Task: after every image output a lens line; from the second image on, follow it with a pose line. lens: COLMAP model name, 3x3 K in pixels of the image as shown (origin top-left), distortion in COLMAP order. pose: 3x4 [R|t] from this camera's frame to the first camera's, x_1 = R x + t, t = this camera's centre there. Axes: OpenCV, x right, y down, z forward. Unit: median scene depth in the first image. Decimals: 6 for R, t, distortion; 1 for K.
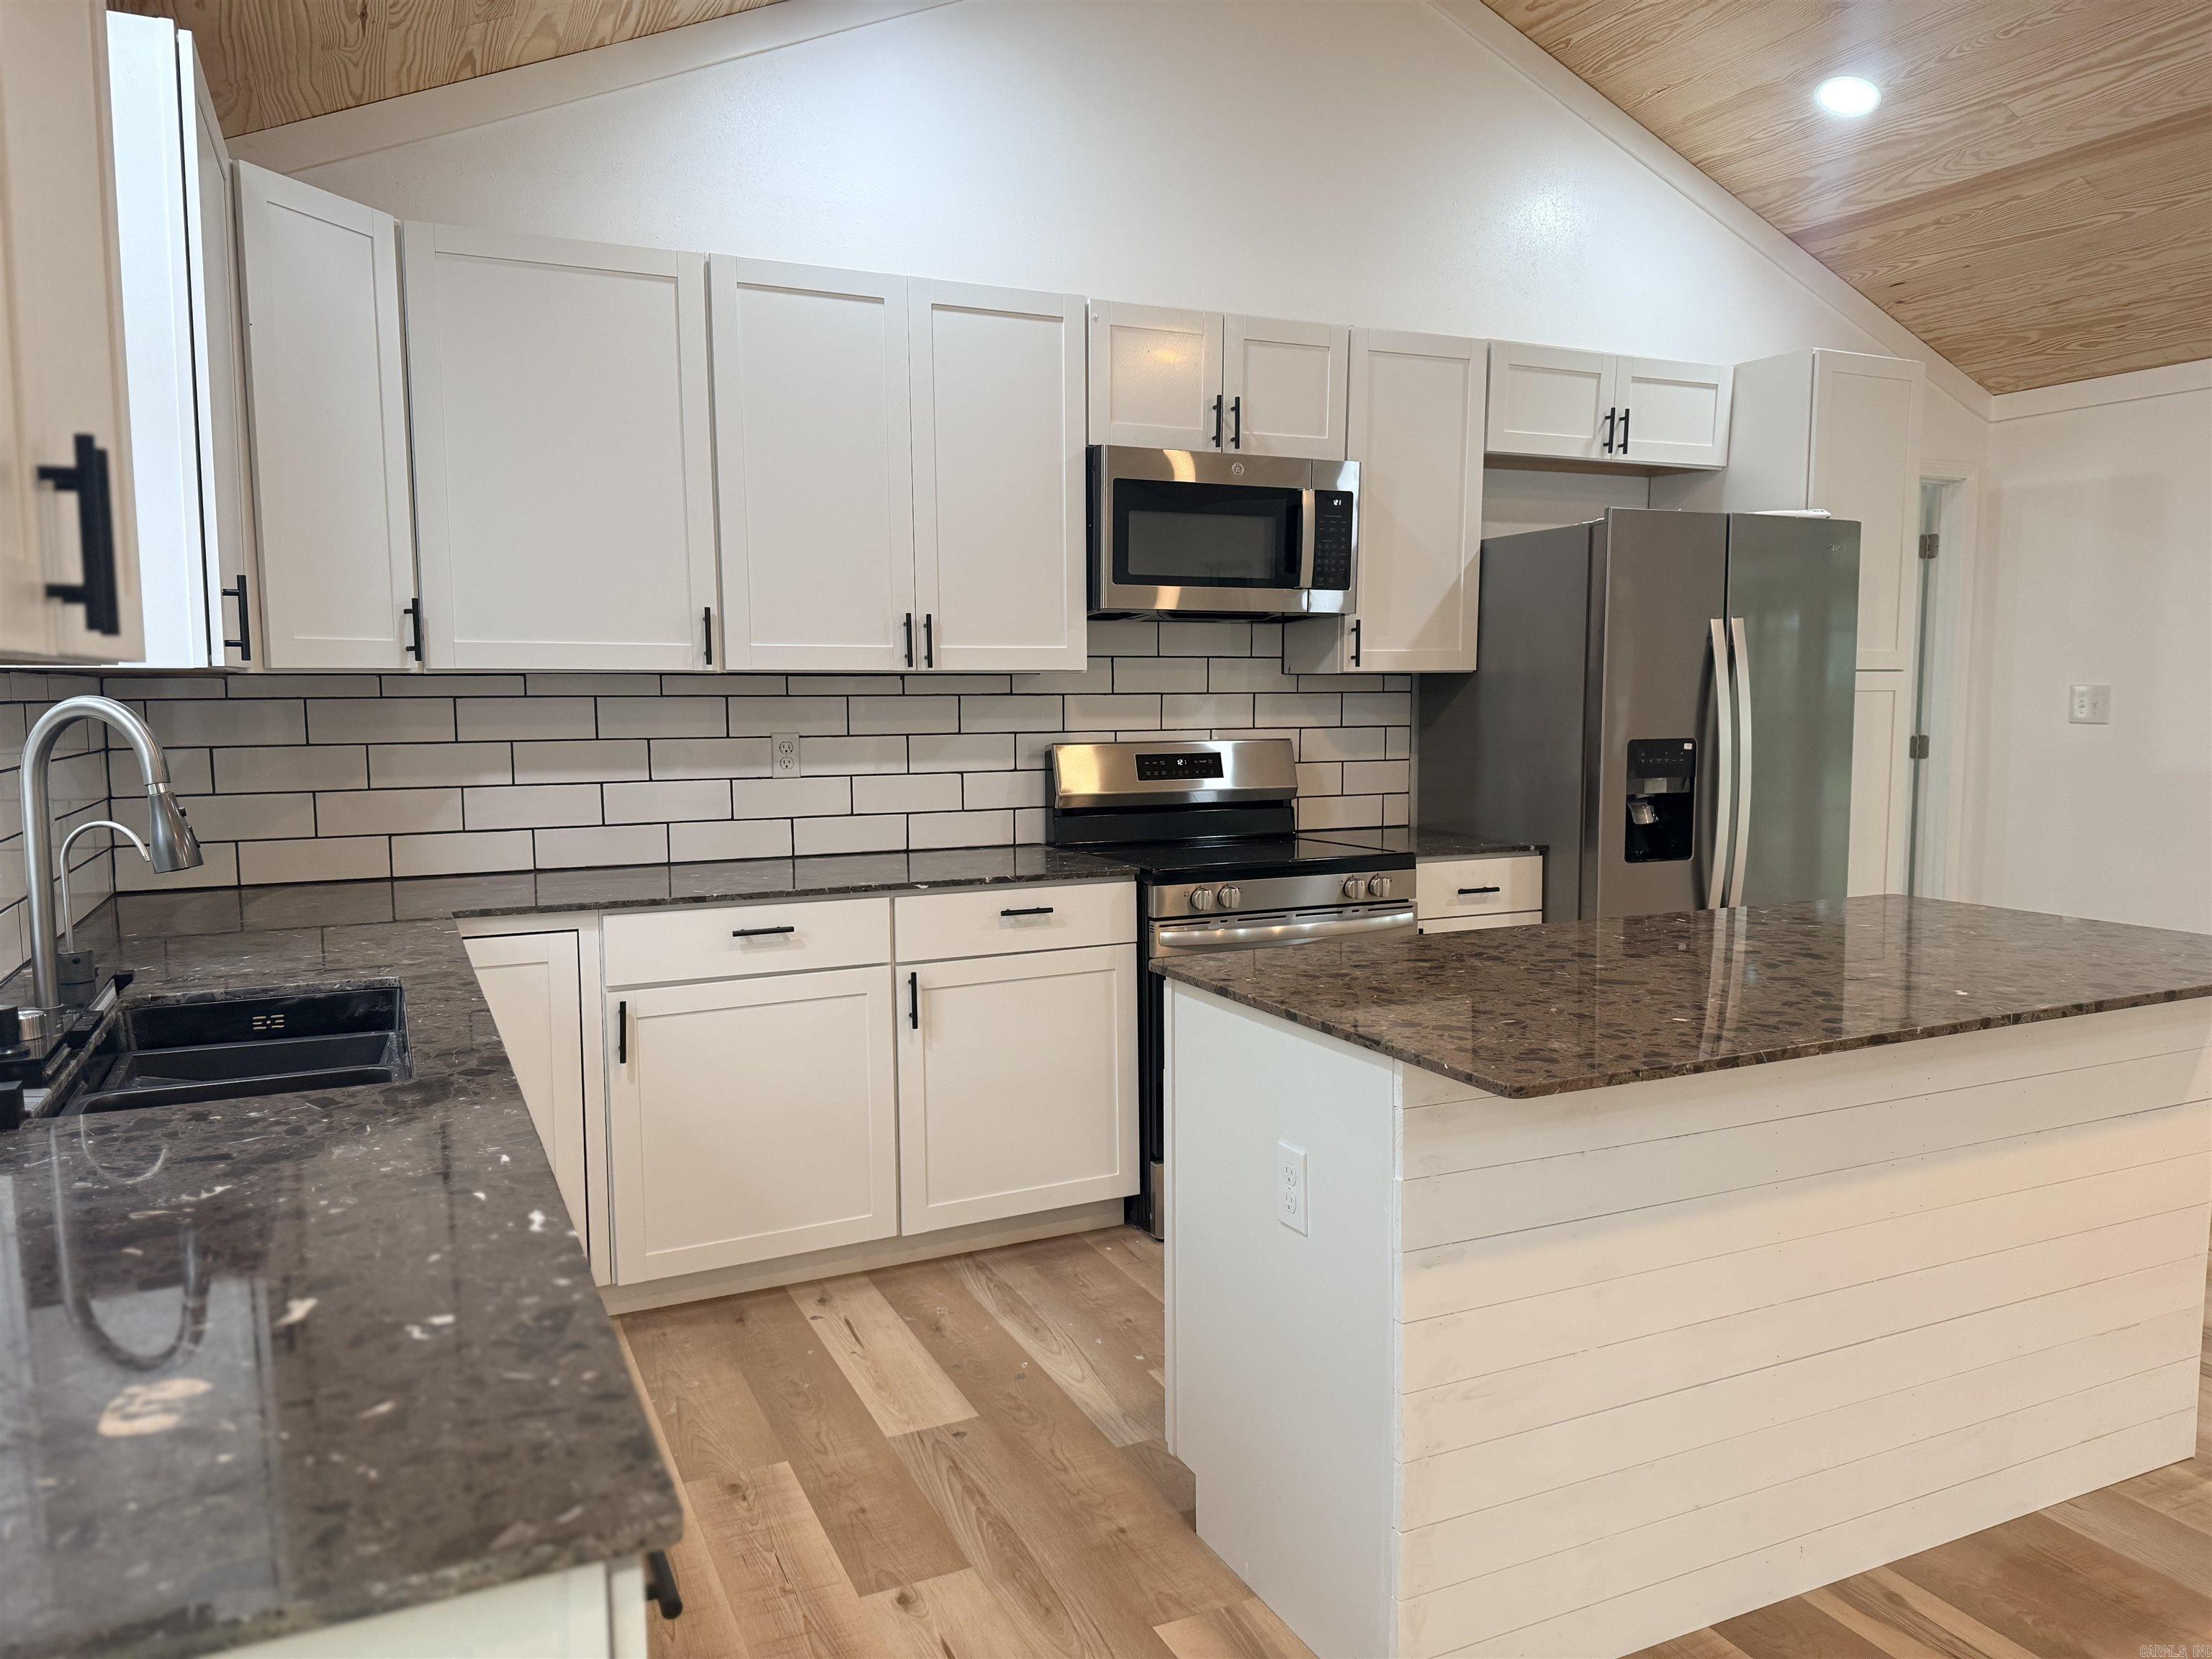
lens RADIAL K [[1561.7, 0, 1098.4], [0, 1561.7, 835.0], [0, 0, 1]] dist [0.032526, -0.012019]
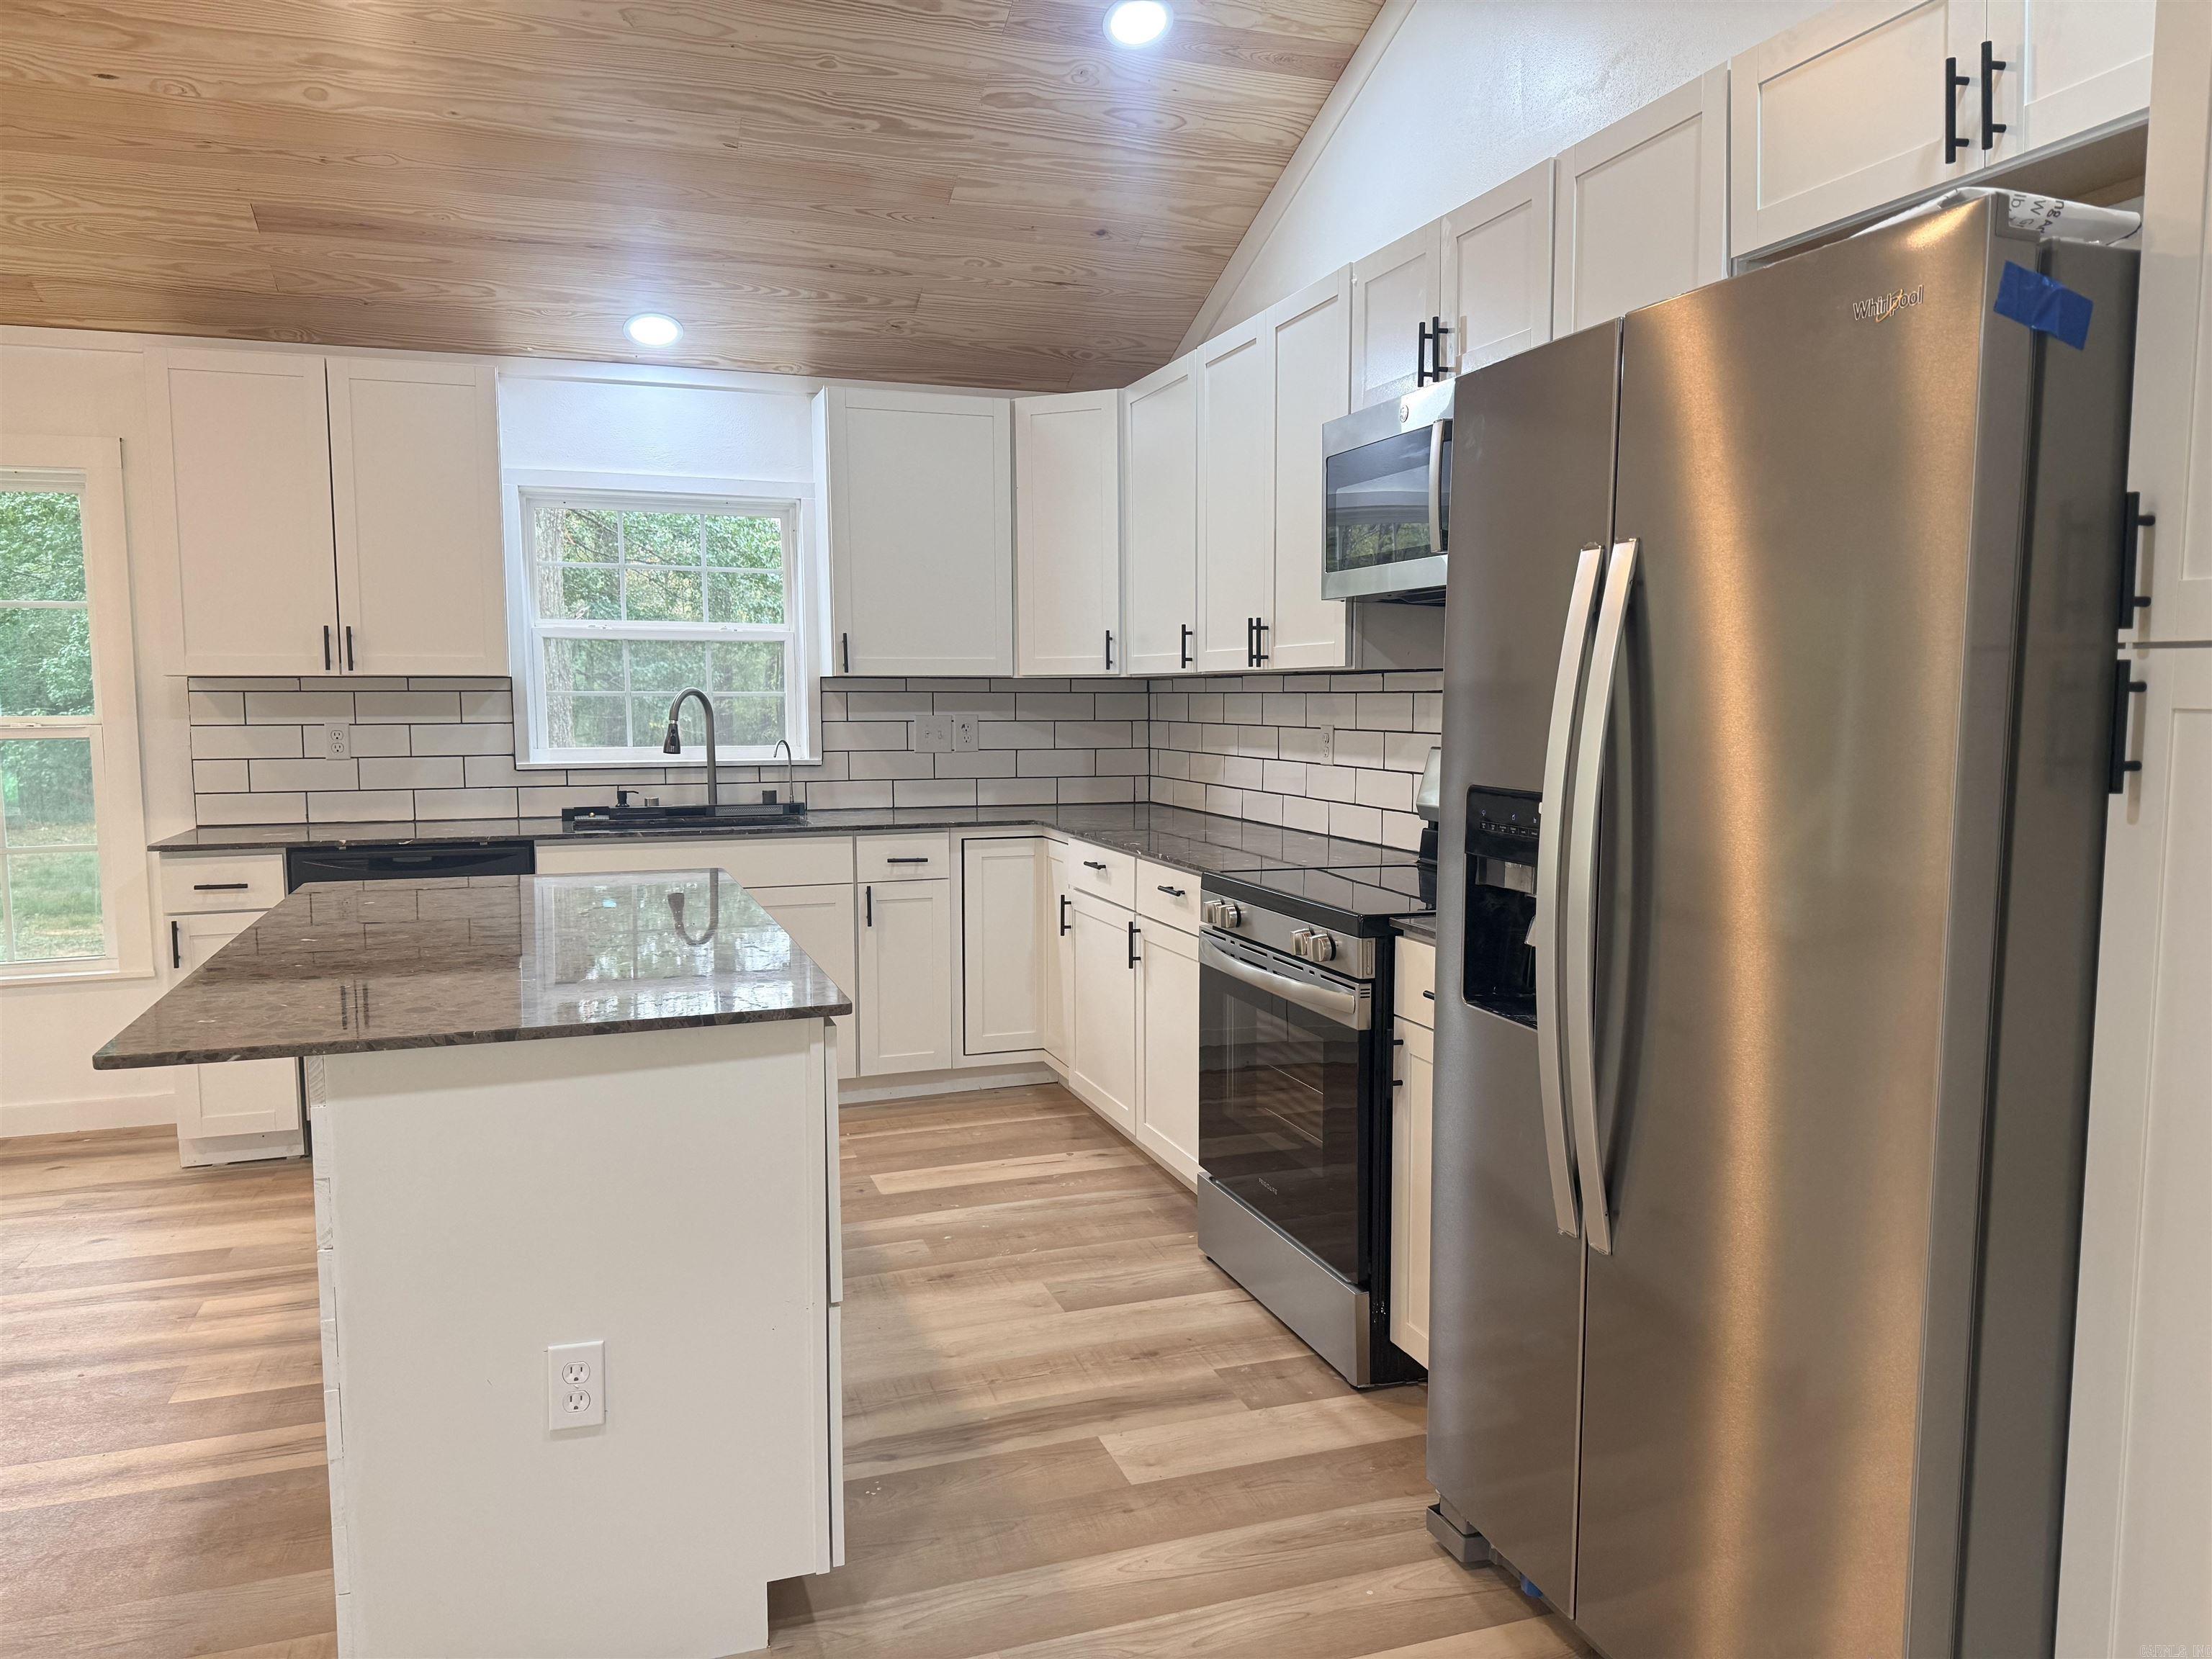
lens RADIAL K [[1561.7, 0, 1107.2], [0, 1561.7, 833.2], [0, 0, 1]] dist [0.032526, -0.012019]
pose [[-0.116450, 0.103554, -0.987783, 1.063234], [-0.087623, 0.989600, 0.114075, -0.115557], [0.989324, 0.099837, -0.106165, 1.094489]]
